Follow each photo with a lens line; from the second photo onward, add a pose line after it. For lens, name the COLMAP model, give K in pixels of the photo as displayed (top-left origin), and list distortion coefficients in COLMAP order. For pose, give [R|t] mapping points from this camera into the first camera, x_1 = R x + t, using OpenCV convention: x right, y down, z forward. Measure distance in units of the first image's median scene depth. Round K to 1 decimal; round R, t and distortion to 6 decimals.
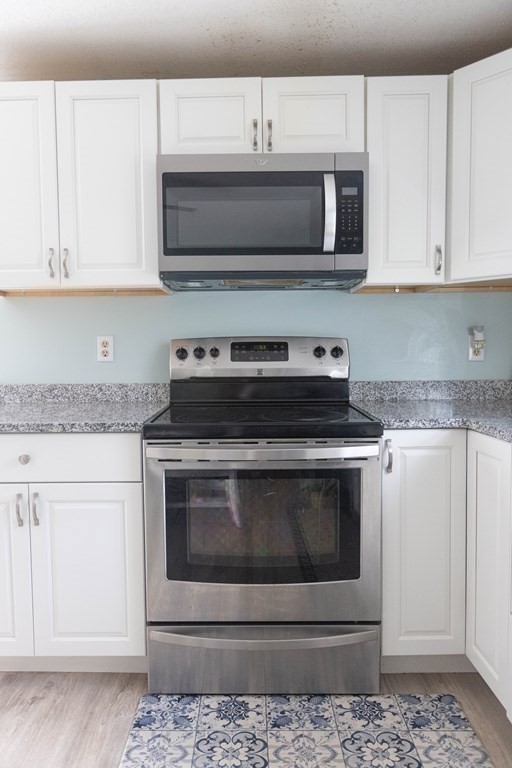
lens RADIAL K [[527.0, 0, 253.3], [0, 527.0, 379.0], [0, 0, 1]] dist [-0.008754, 0.002347]
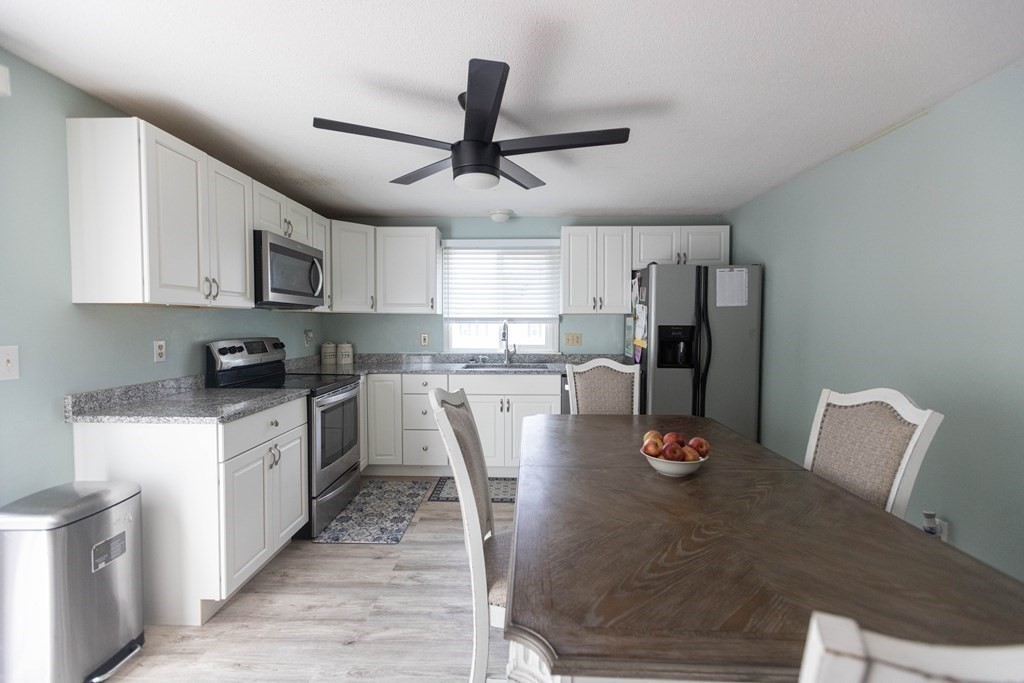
lens RADIAL K [[449.1, 0, 515.2], [0, 449.1, 335.0], [0, 0, 1]] dist [0.012814, 0.000558]
pose [[-0.001485, -0.017980, 0.999837, -1.384127], [0.048367, 0.998667, 0.018030, -0.078015], [-0.998829, 0.048386, -0.000614, 0.215620]]
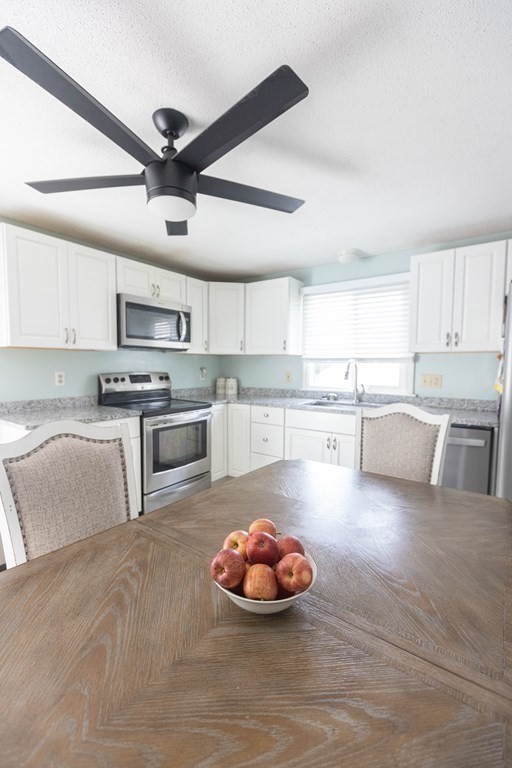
lens RADIAL K [[336.8, 0, 254.5], [0, 336.8, 385.0], [0, 0, 1]] dist [0.012814, 0.000558]
pose [[0.564842, -0.036637, 0.824385, -0.921566], [0.029077, 0.999277, 0.024487, -0.047641], [-0.824687, 0.010139, 0.565499, -0.224058]]
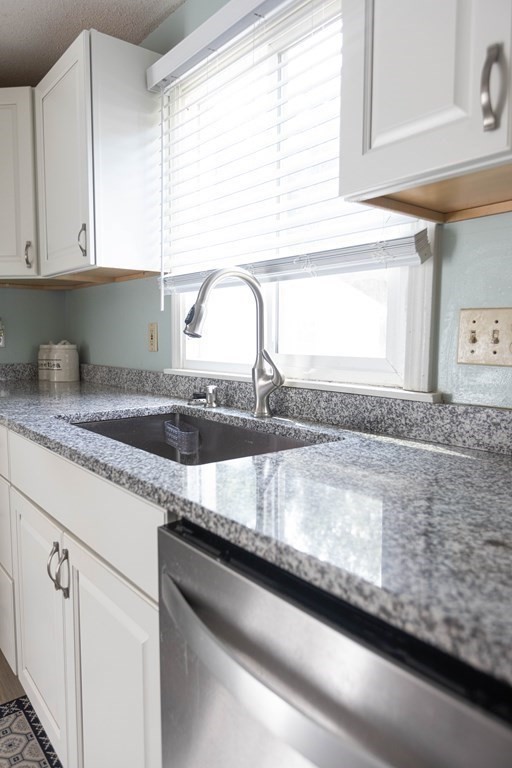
lens RADIAL K [[527.0, 0, 256.6], [0, 527.0, 384.5], [0, 0, 1]] dist [-0.008754, 0.002347]
pose [[0.762219, -0.048128, 0.645527, 0.119713], [0.022759, 0.998608, 0.047579, 0.005638], [-0.646919, -0.021574, 0.762254, -0.270921]]
